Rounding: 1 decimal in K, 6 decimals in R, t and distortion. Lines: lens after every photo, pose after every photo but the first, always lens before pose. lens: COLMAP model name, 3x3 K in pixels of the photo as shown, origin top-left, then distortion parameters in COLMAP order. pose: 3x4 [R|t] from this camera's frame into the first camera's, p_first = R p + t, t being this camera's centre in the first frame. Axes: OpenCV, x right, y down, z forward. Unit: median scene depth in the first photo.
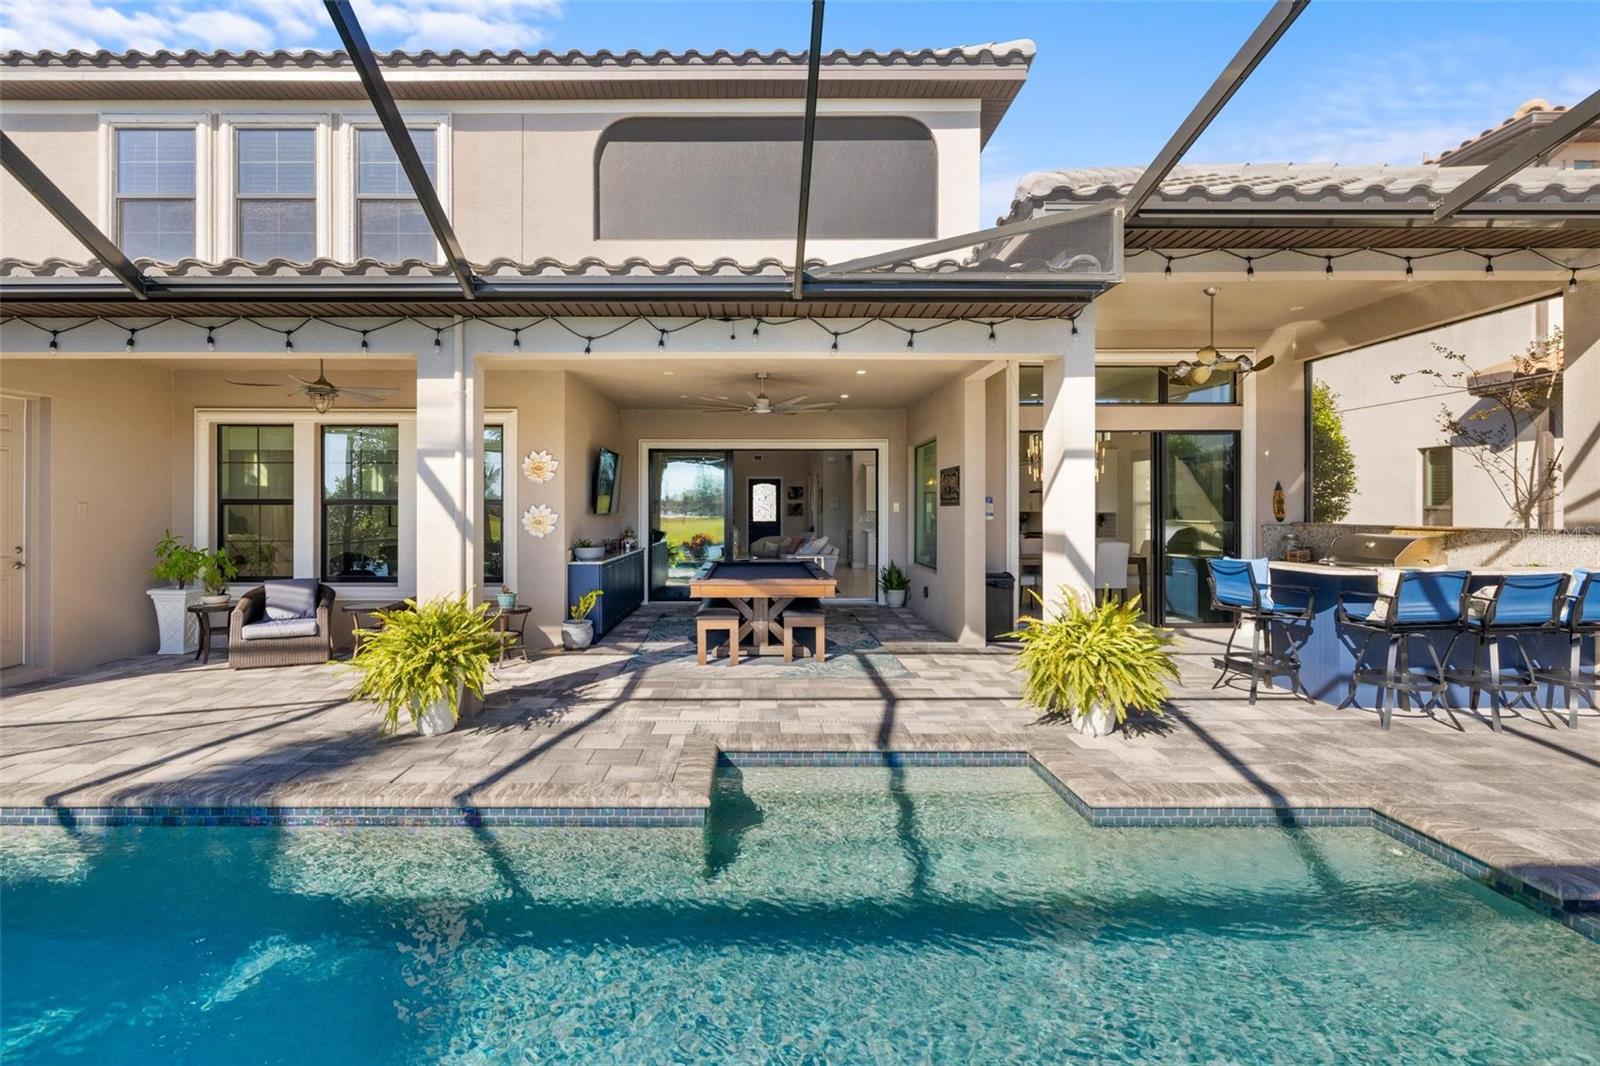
lens RADIAL K [[736.1, 0, 756.8], [0, 736.1, 507.6], [0, 0, 1]] dist [0.004611, 0.000408]
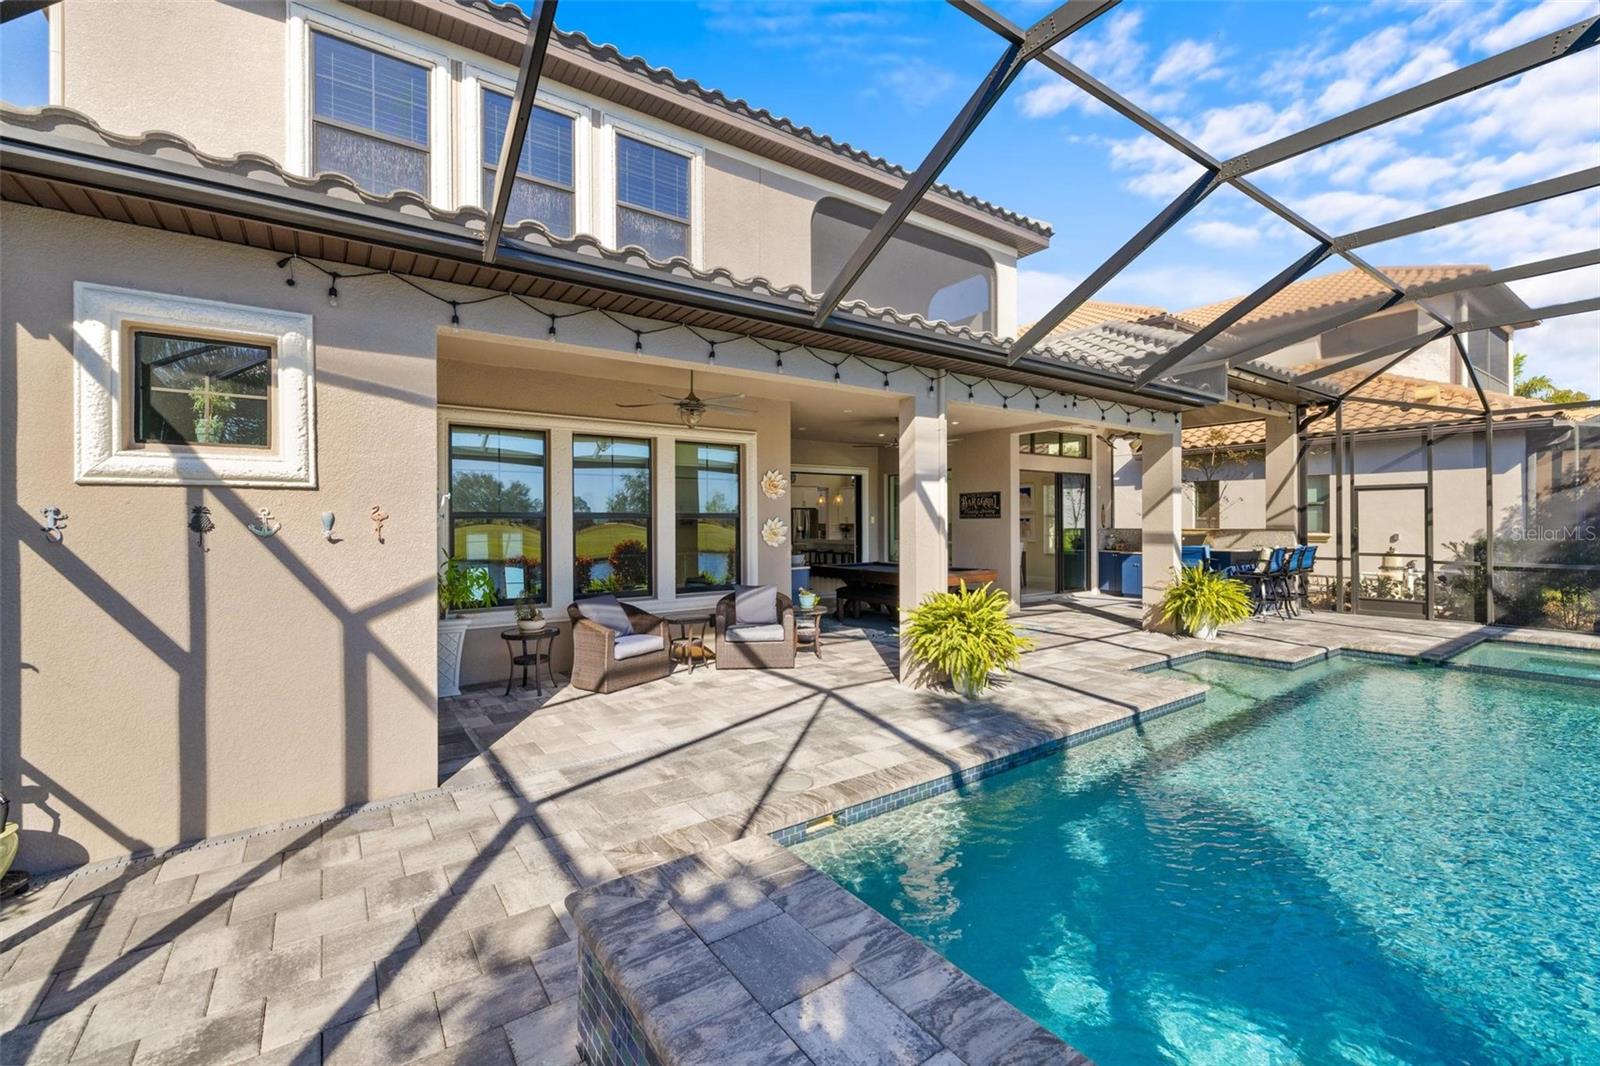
lens RADIAL K [[672.6, 0, 802.2], [0, 672.6, 525.9], [0, 0, 1]] dist [0.001858, 0.000732]
pose [[0.812695, -0.007718, 0.582639, -0.915777], [0.002977, 0.999954, 0.009095, -0.001127], [-0.582682, -0.005657, 0.812680, 0.139214]]
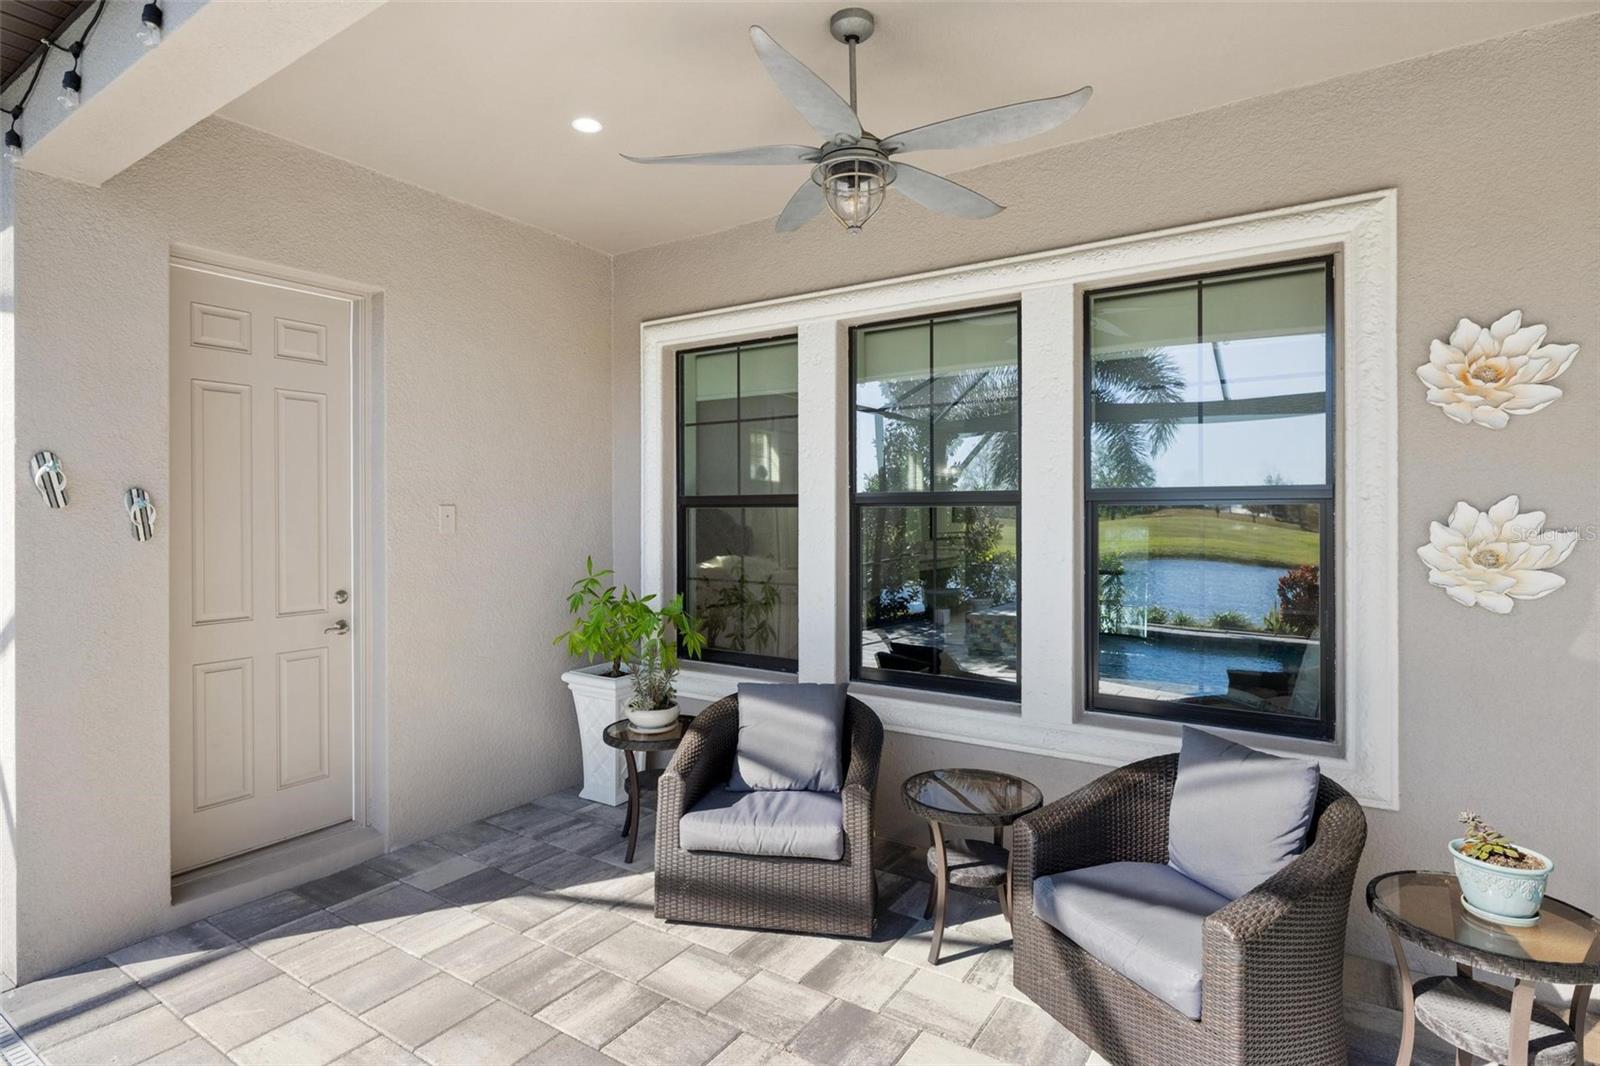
lens RADIAL K [[806.3, 0, 809.4], [0, 806.3, 522.7], [0, 0, 1]] dist [-0.002578, -0.000115]
pose [[0.837160, 0.002711, -0.546951, -0.368014], [0.003779, 0.999935, 0.010740, 0.000997], [0.546945, -0.011058, 0.837096, 0.617227]]
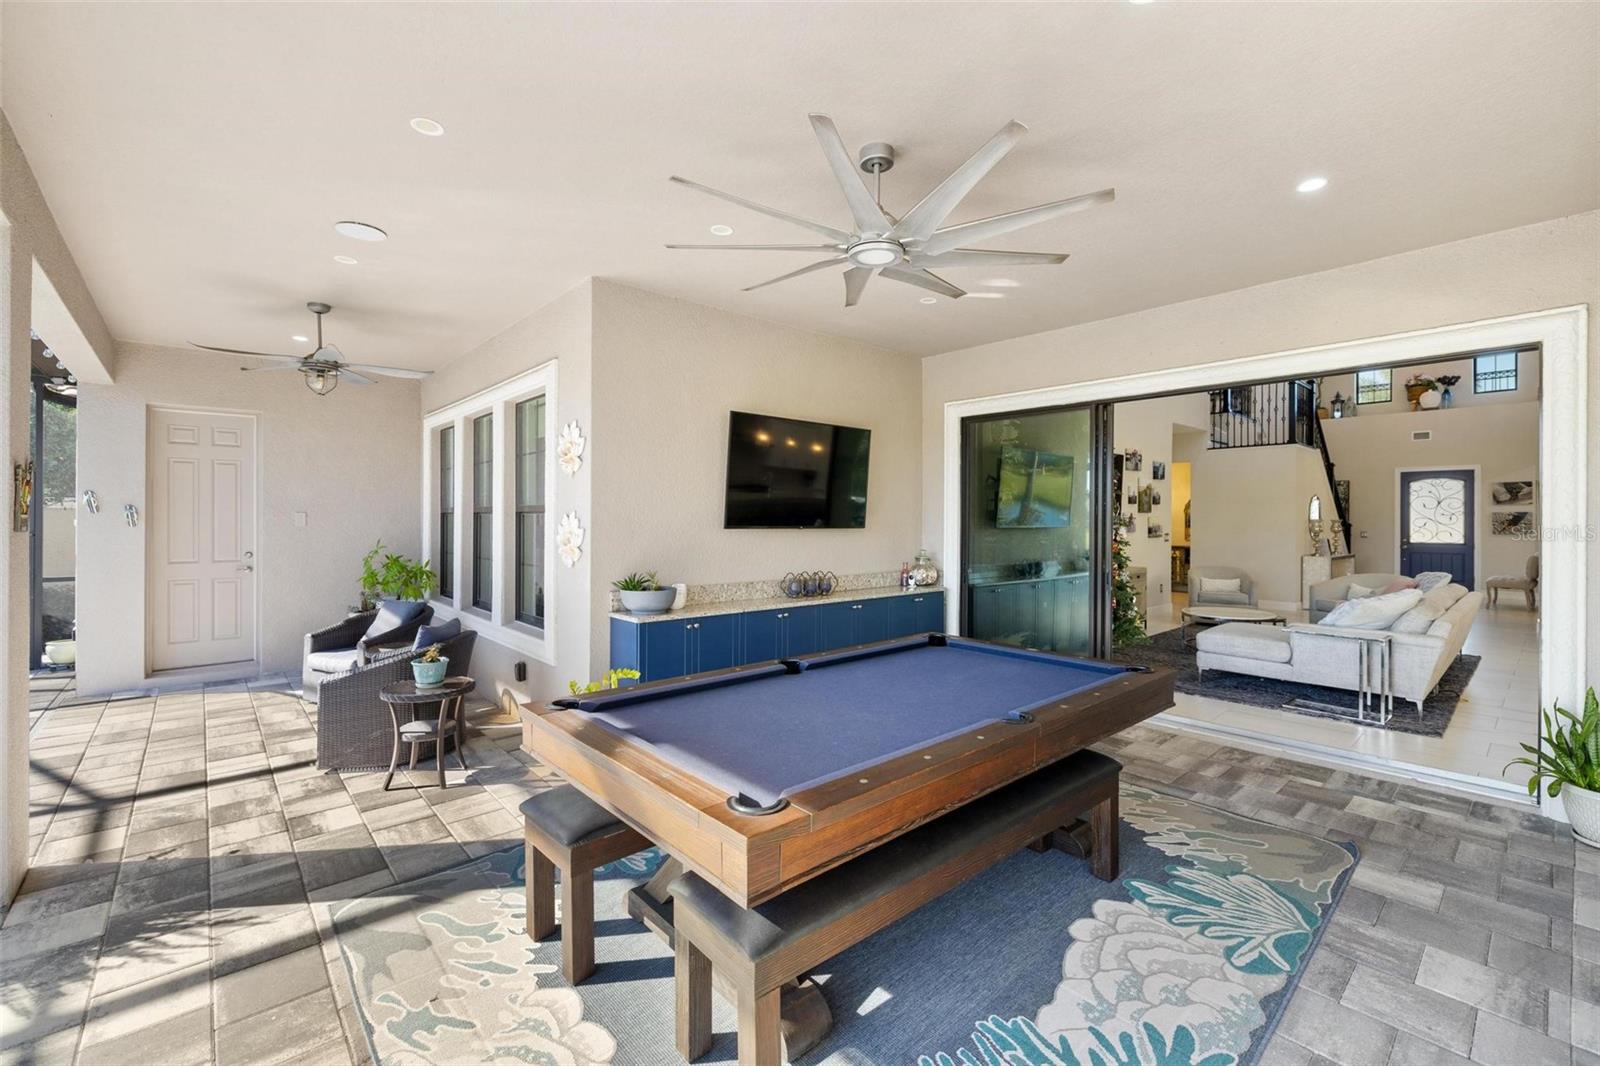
lens RADIAL K [[672.6, 0, 799.5], [0, 672.6, 515.9], [0, 0, 1]] dist [0.001858, 0.000732]
pose [[0.667273, 0.000245, -0.744813, 0.243241], [-0.002755, 0.999994, -0.002140, -0.000465], [0.744808, 0.003480, 0.667270, 0.815208]]
